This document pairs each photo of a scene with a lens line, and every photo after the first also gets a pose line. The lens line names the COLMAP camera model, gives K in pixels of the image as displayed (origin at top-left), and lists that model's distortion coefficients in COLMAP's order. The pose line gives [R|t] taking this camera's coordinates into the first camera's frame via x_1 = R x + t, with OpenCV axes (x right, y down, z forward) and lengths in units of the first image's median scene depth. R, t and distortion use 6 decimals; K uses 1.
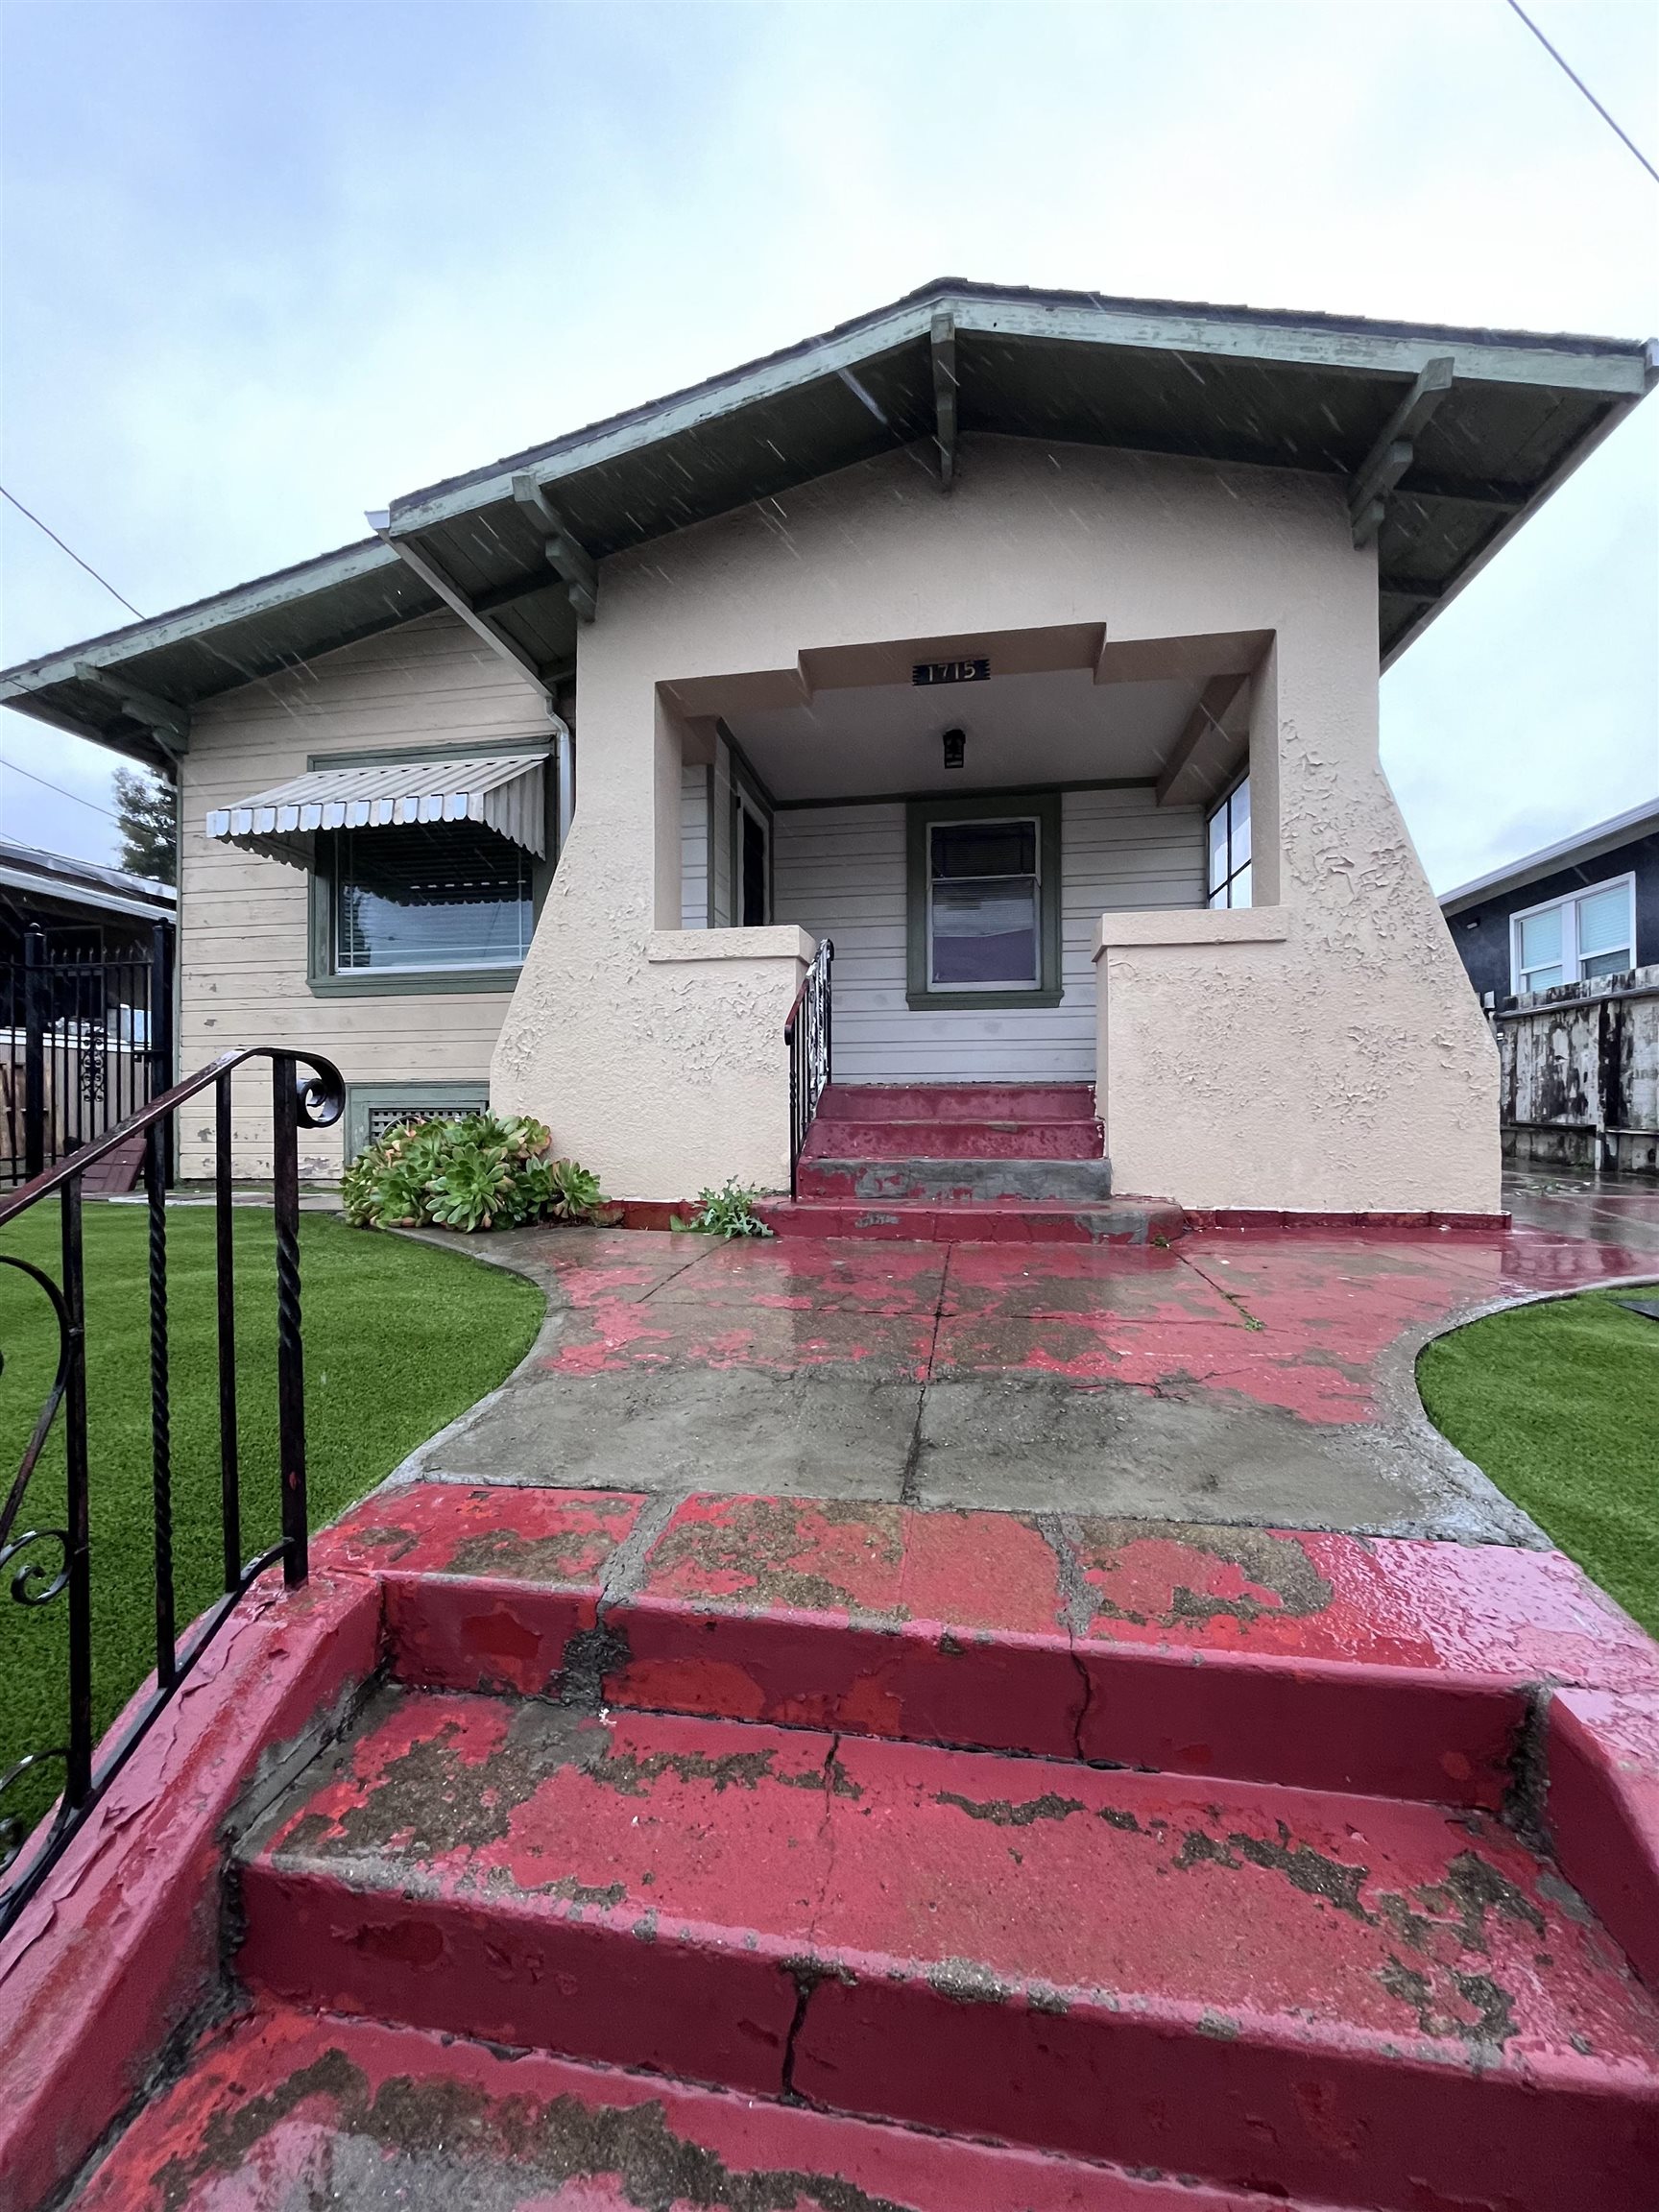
lens RADIAL K [[895.1, 0, 829.0], [0, 895.1, 1108.5], [0, 0, 1]] dist [-0.002451, -0.000018]
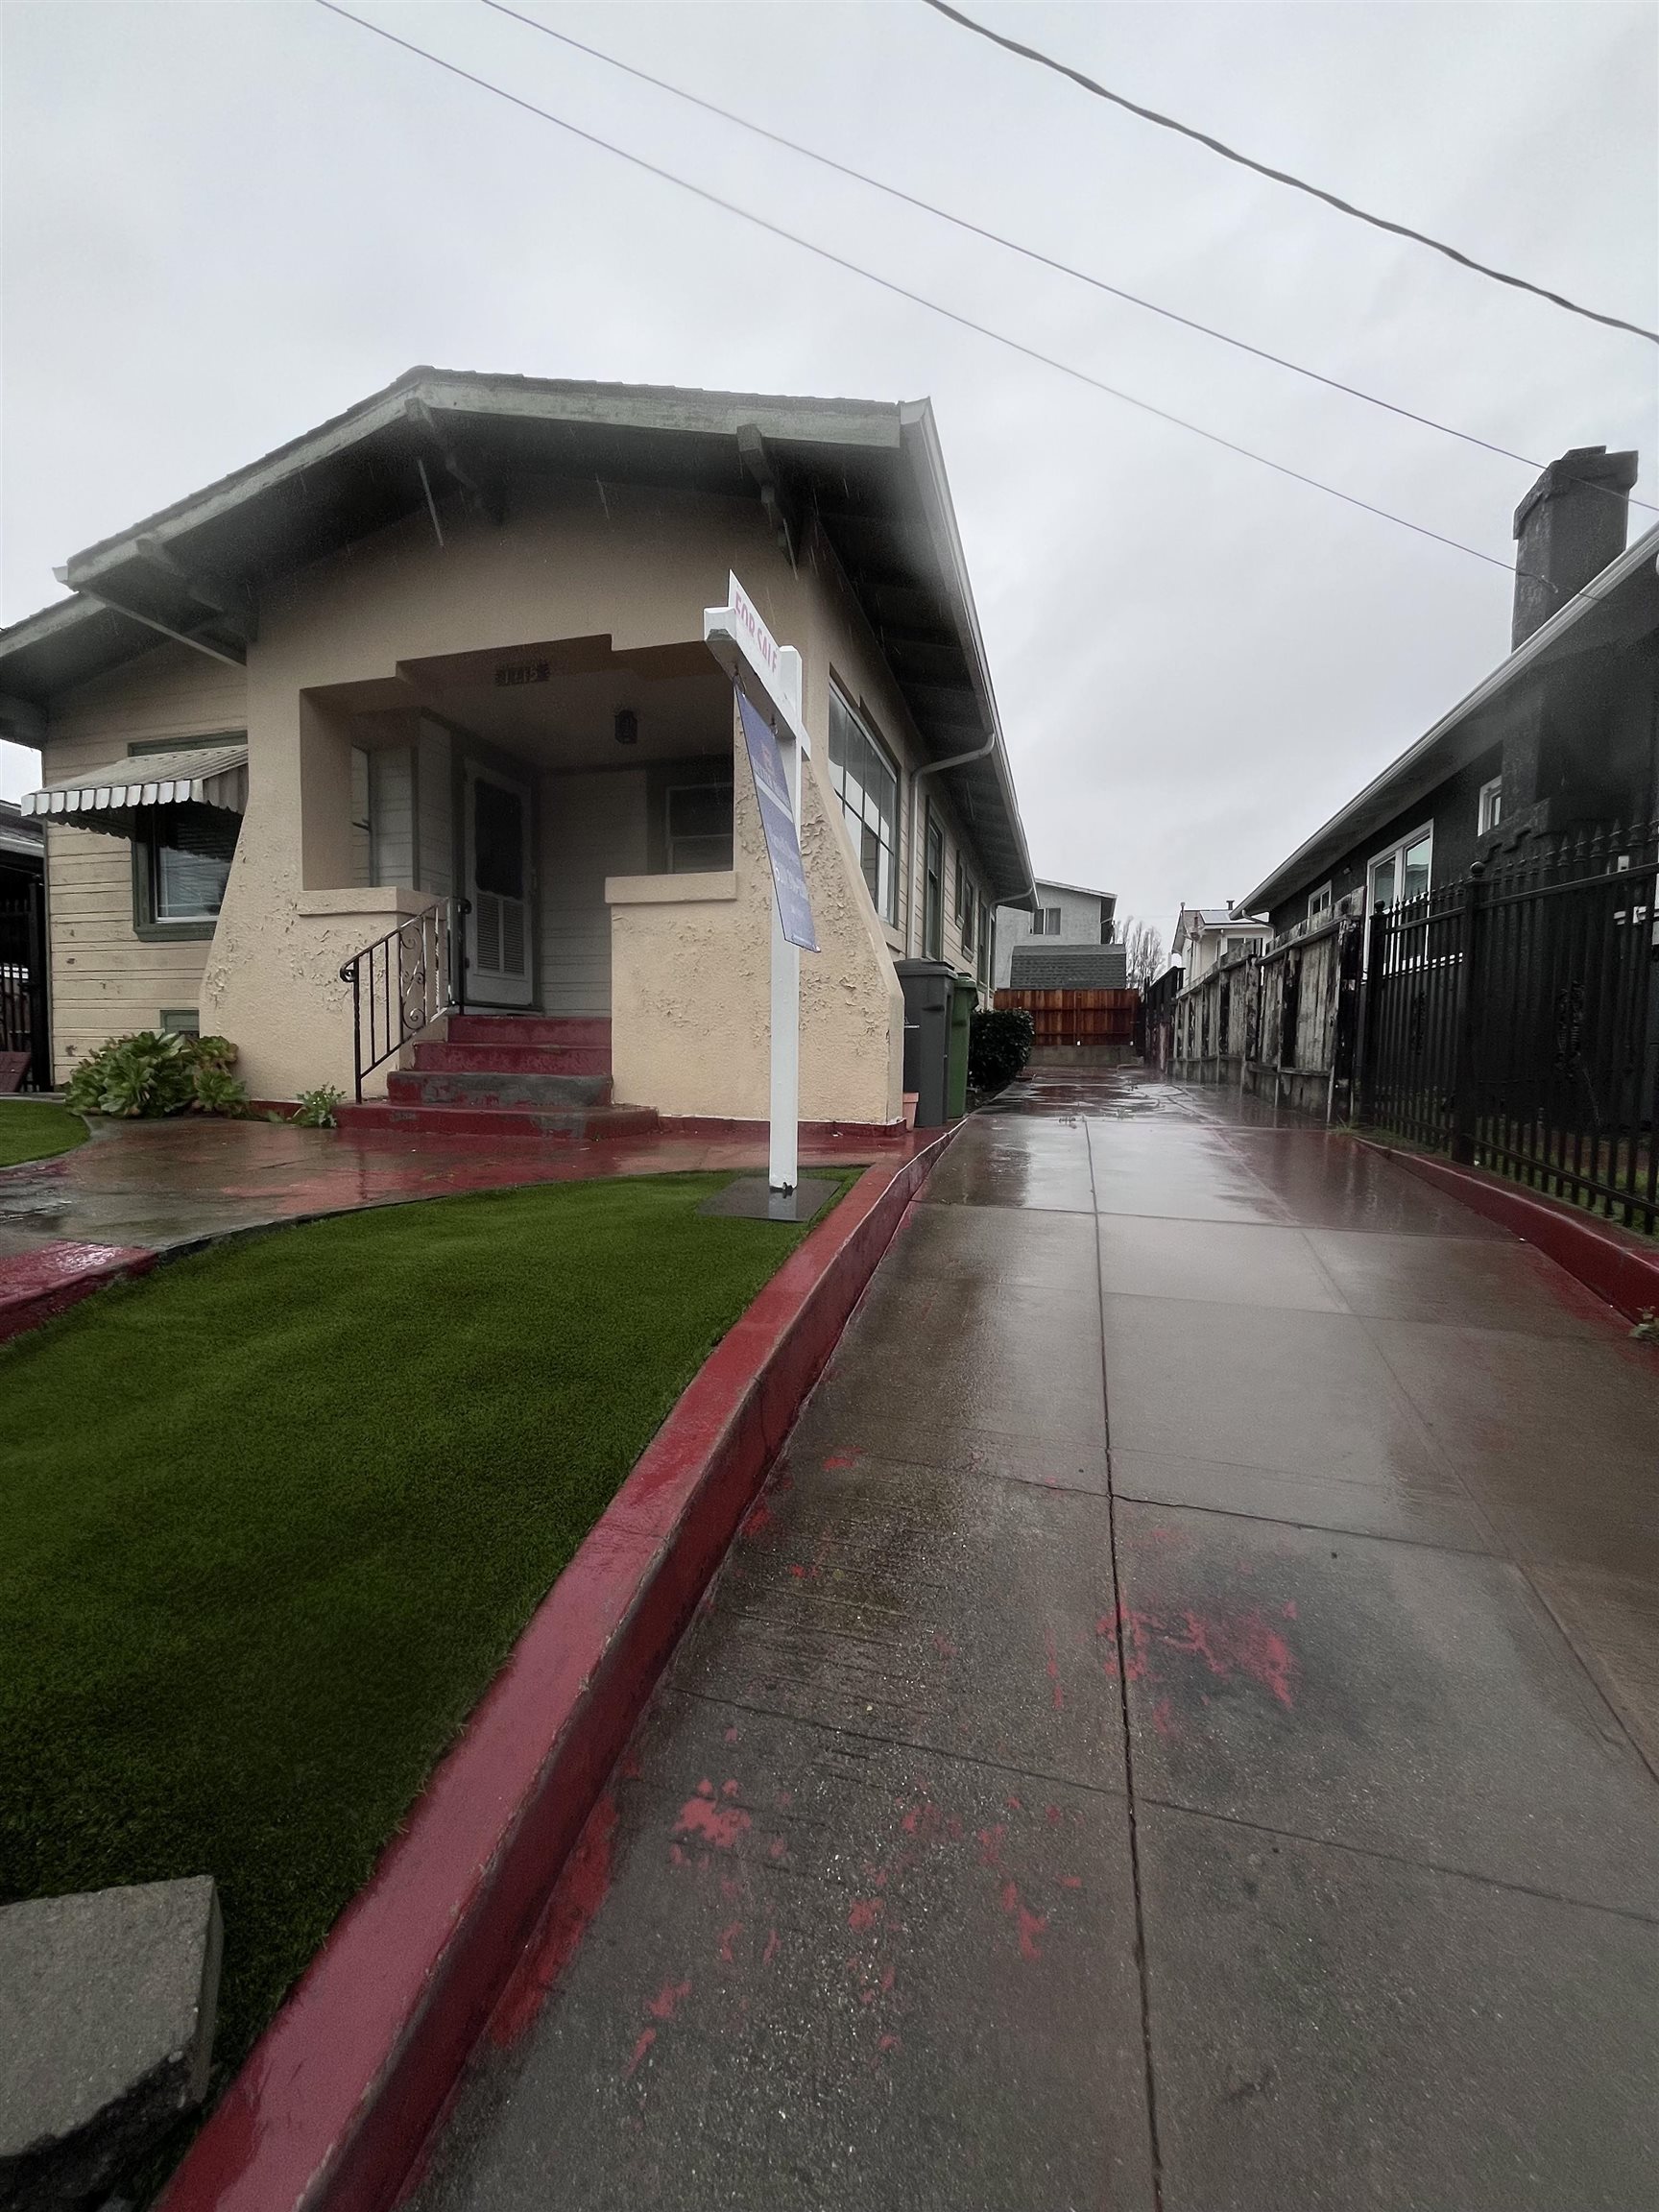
lens RADIAL K [[895.1, 0, 820.4], [0, 895.1, 1109.8], [0, 0, 1]] dist [-0.002451, -0.000018]
pose [[0.993726, 0.024415, -0.109142, 0.702226], [-0.017074, 0.997559, 0.067705, 0.013320], [0.110528, -0.065417, 0.991718, -0.204716]]
